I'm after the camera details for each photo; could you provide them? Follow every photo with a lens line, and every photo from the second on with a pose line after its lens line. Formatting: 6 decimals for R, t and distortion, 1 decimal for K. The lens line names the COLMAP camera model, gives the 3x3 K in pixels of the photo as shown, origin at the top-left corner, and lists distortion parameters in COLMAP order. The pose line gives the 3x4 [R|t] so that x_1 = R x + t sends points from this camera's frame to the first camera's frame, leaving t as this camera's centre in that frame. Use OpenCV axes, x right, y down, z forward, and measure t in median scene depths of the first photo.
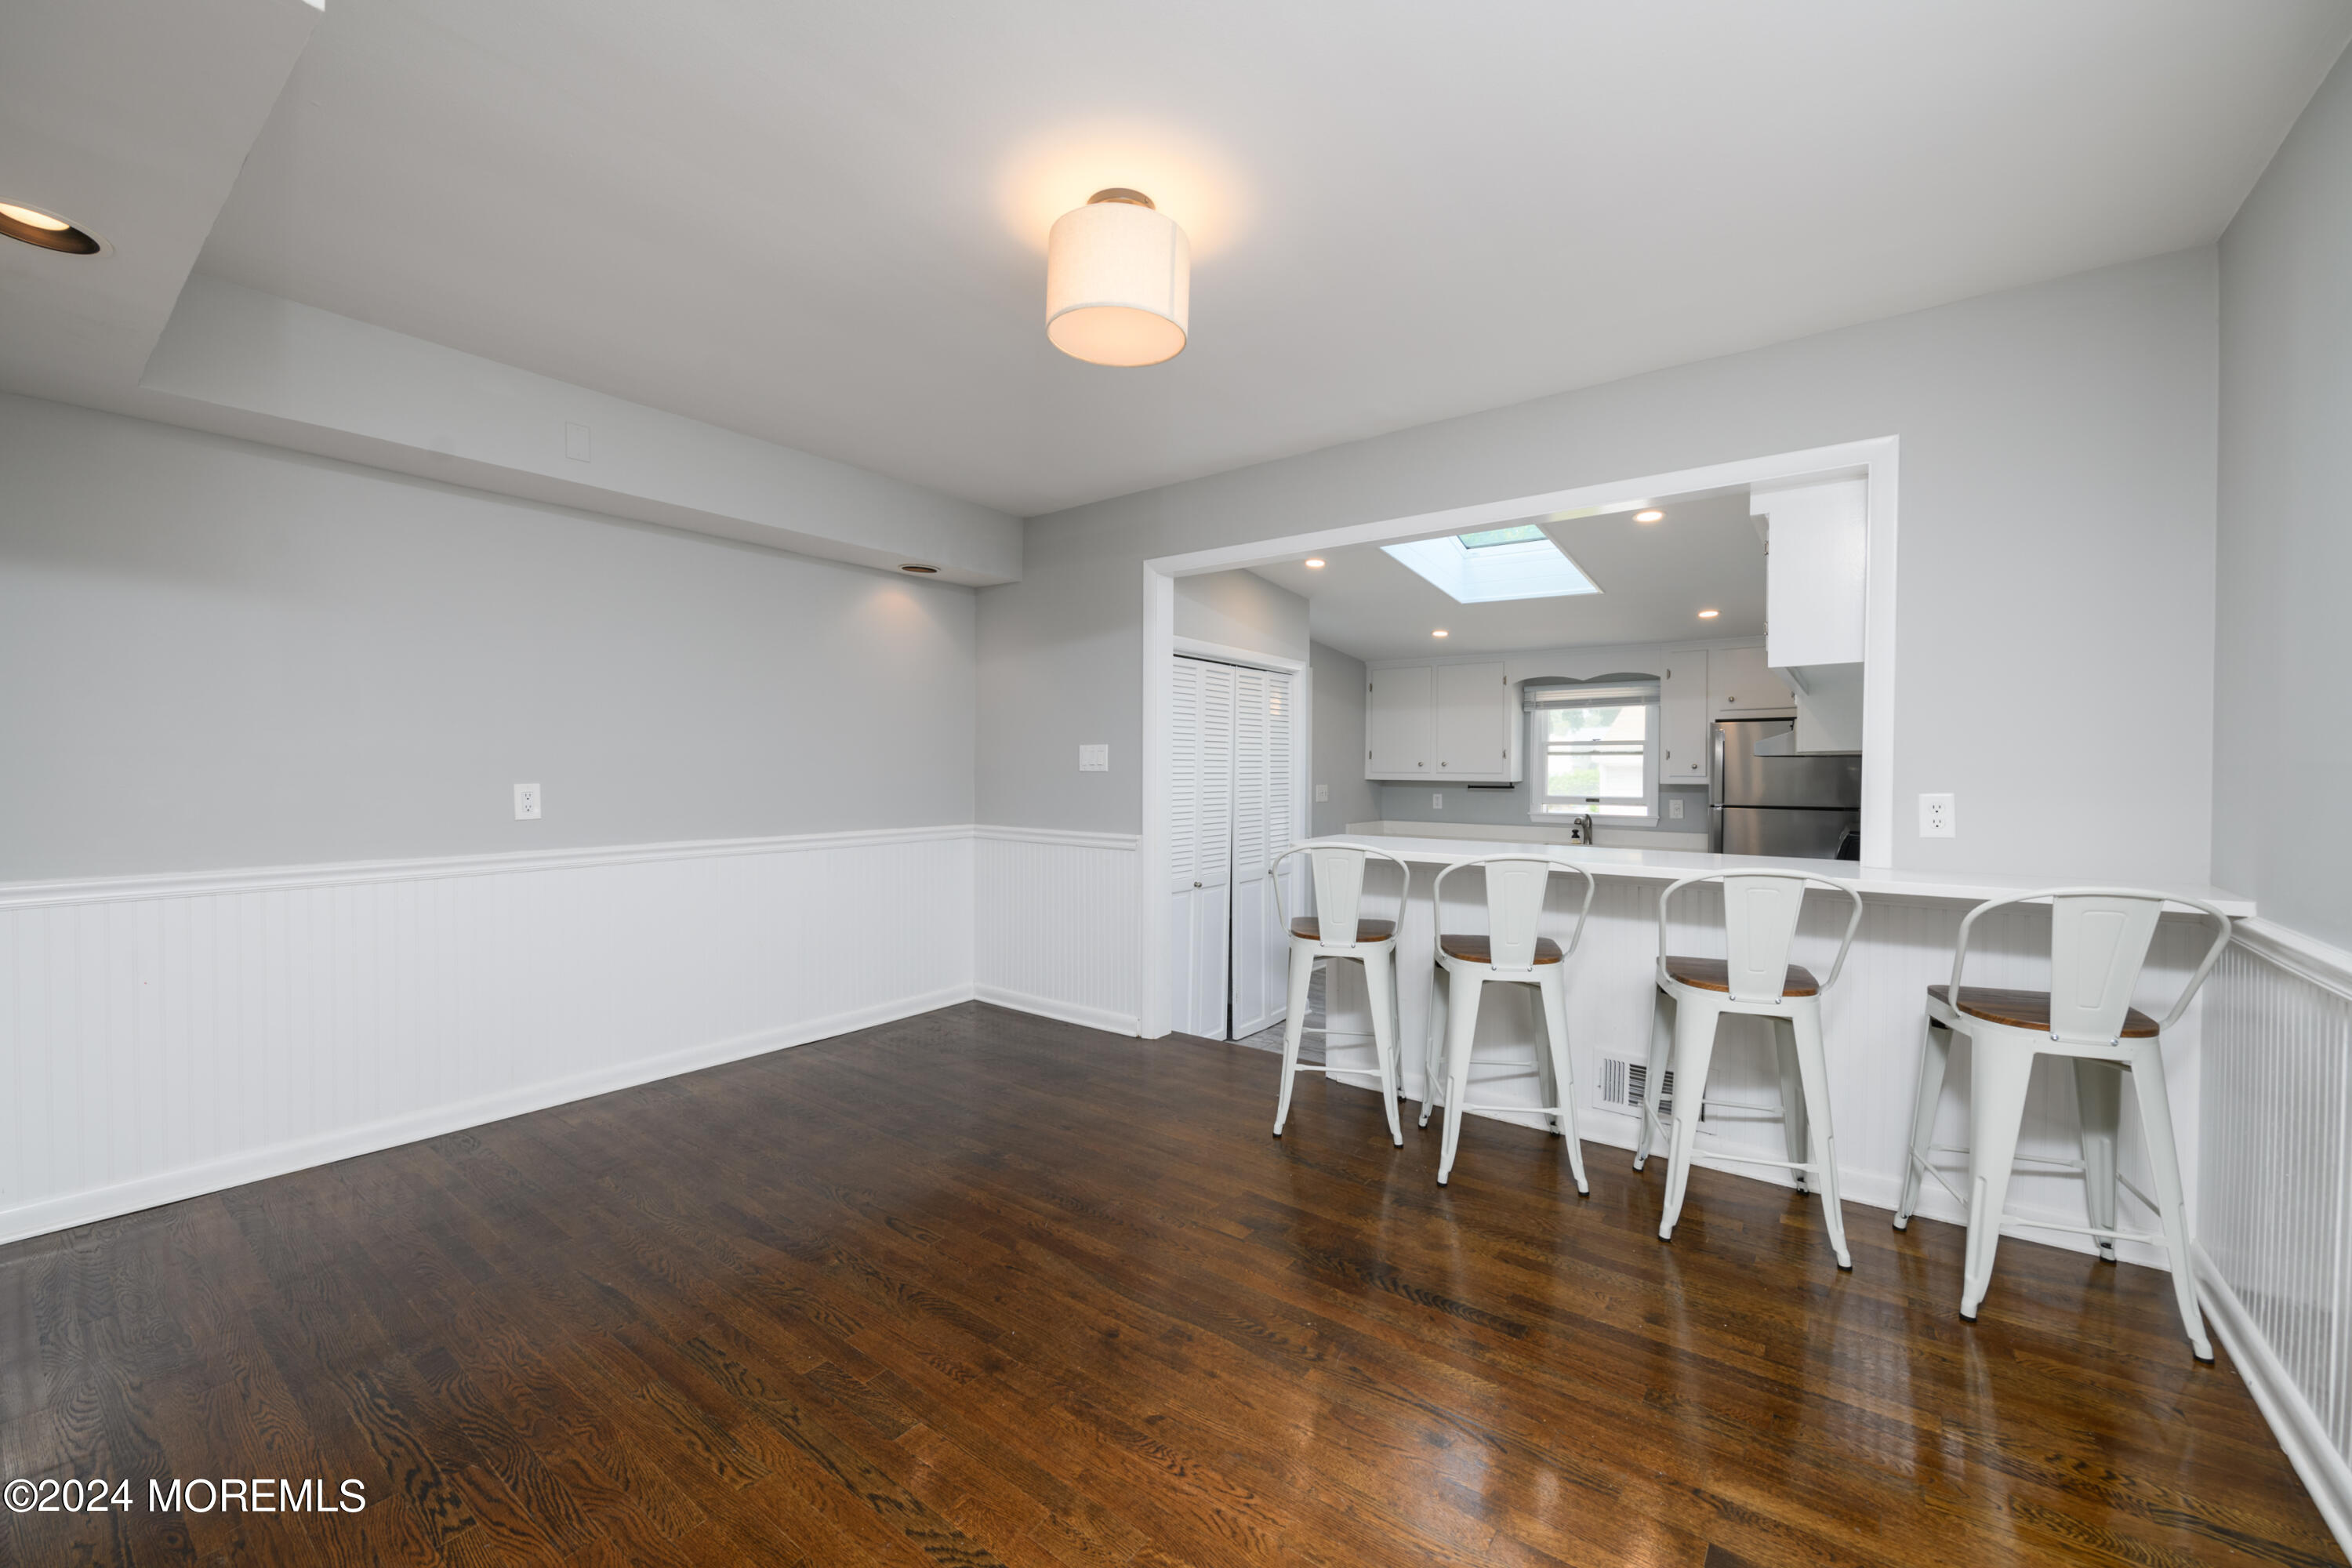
lens RADIAL K [[932.0, 0, 1173.6], [0, 932.0, 773.8], [0, 0, 1]] dist [-0.000488, -0.000159]
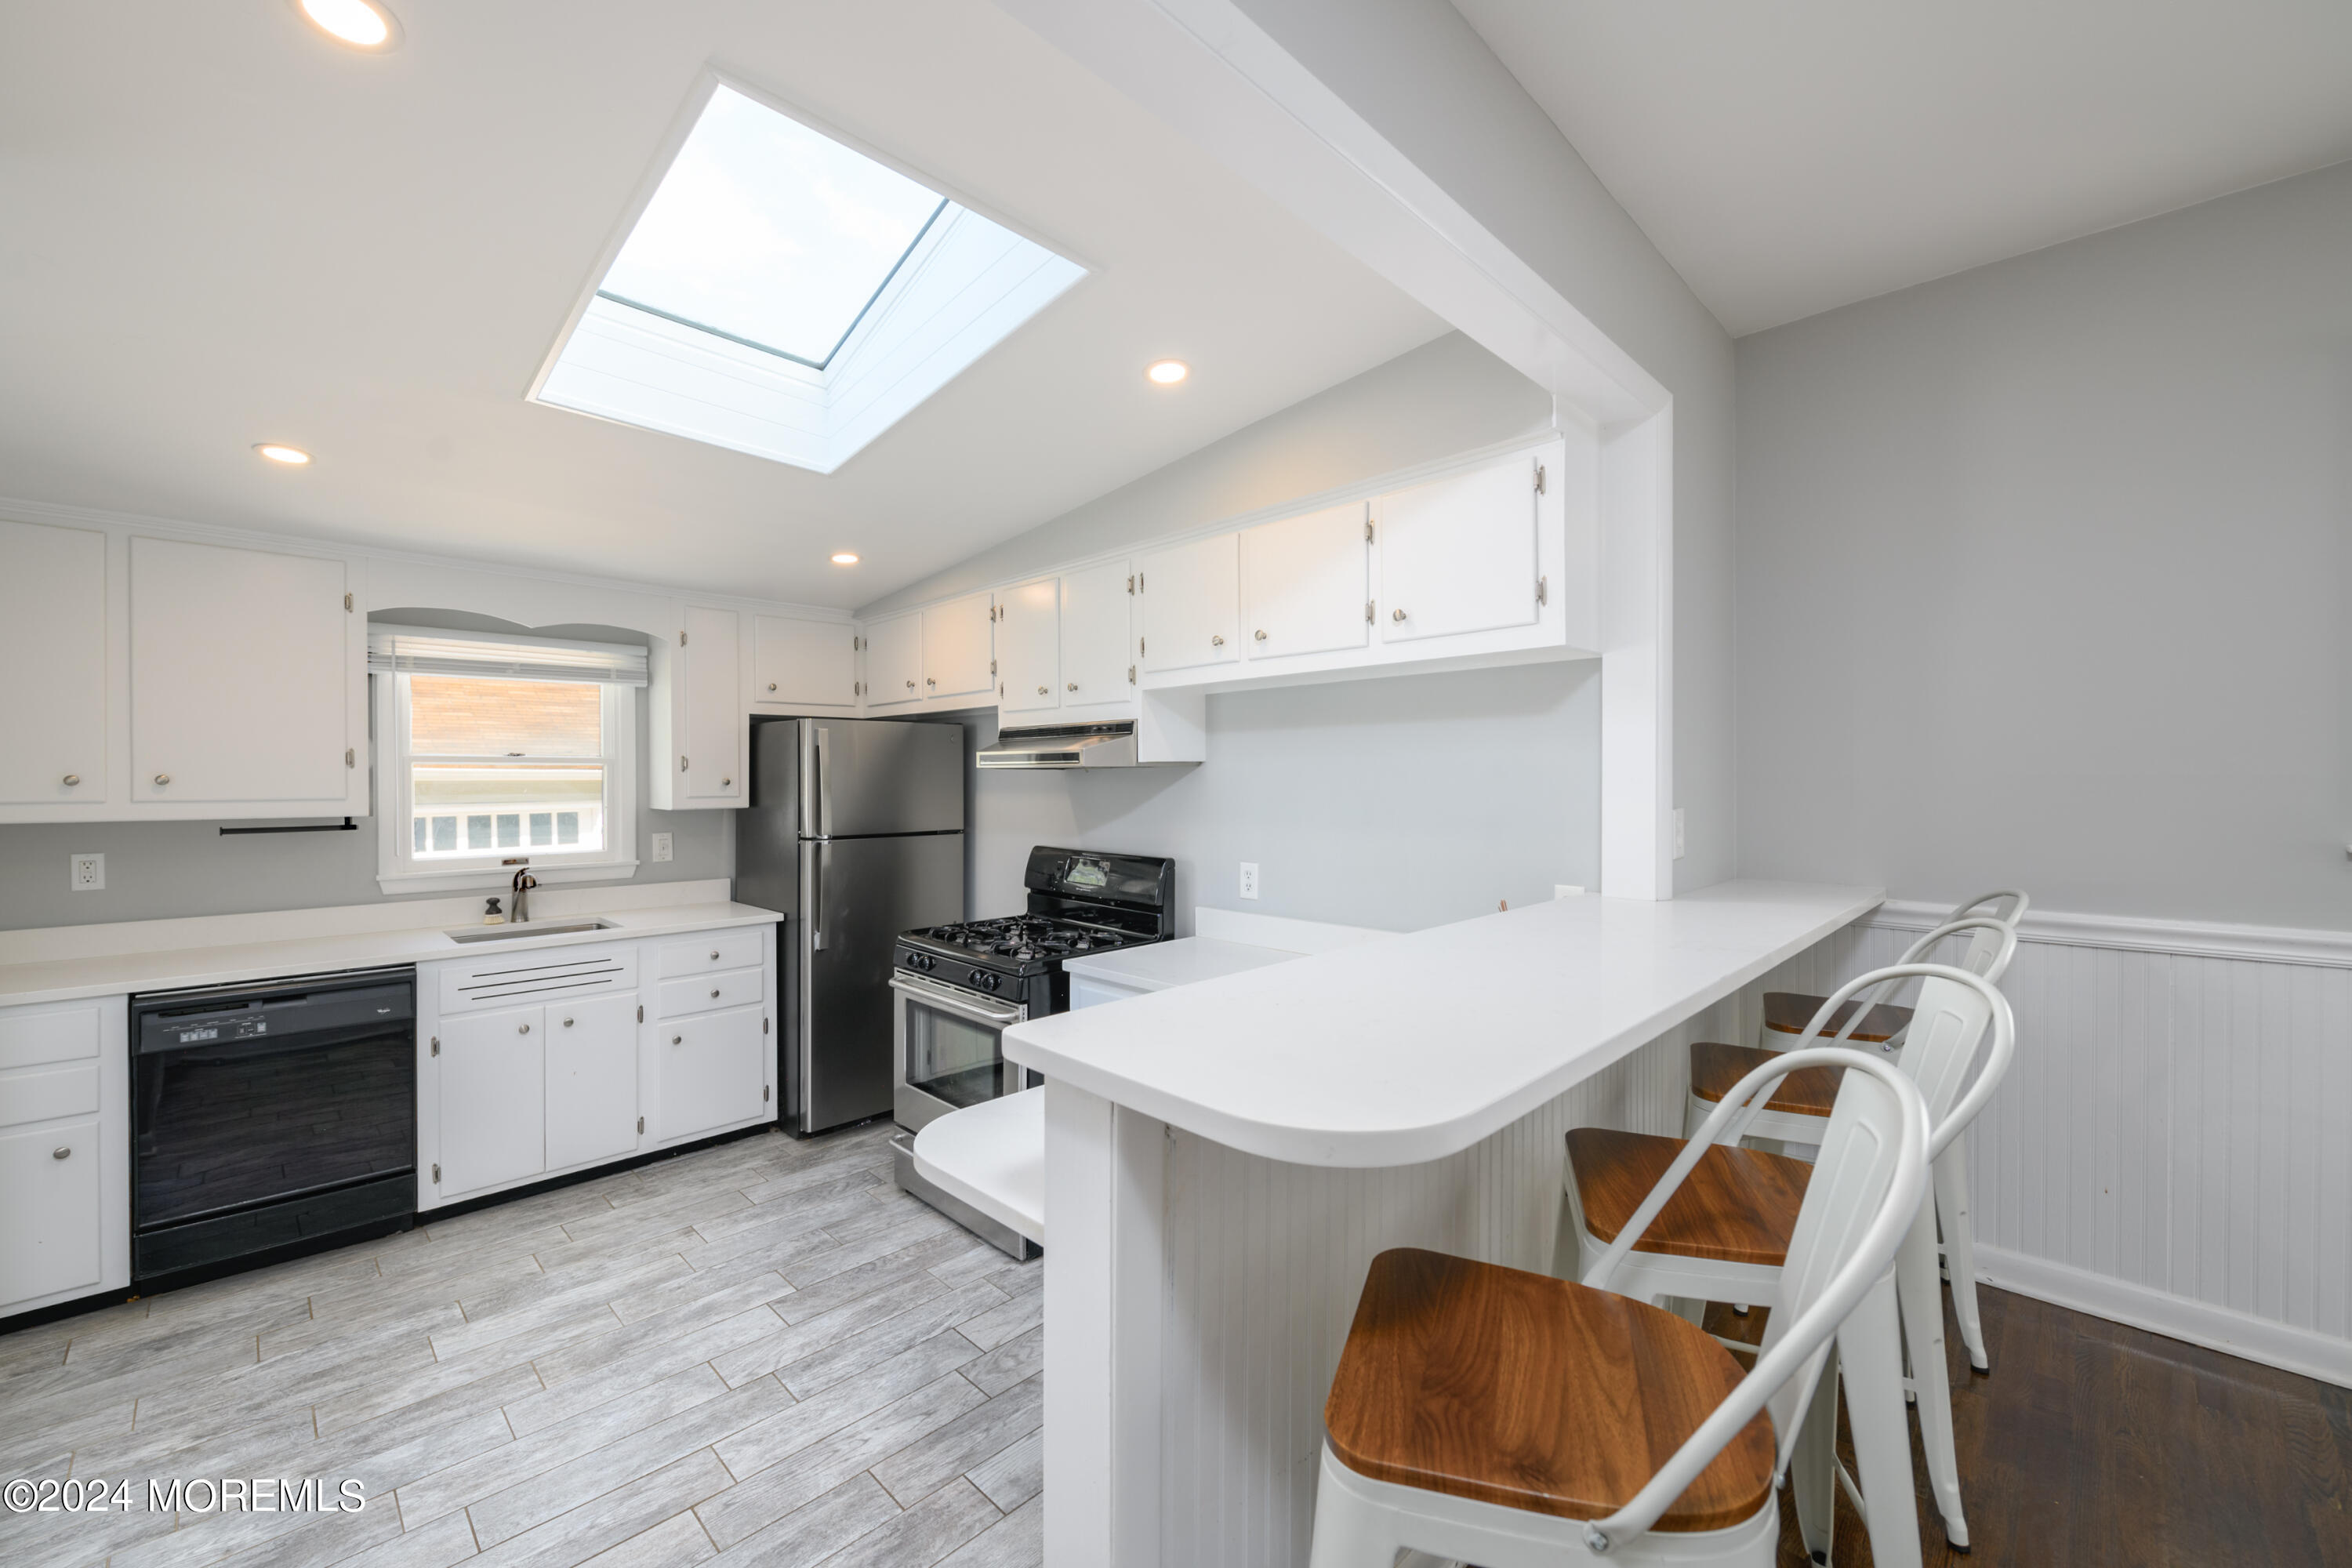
lens RADIAL K [[932.0, 0, 1173.6], [0, 932.0, 773.8], [0, 0, 1]] dist [-0.000488, -0.000159]
pose [[0.122540, 0.007747, 0.992433, -0.064189], [0.018293, 0.999782, -0.010063, -0.000420], [-0.992295, 0.019388, 0.122371, 0.536426]]
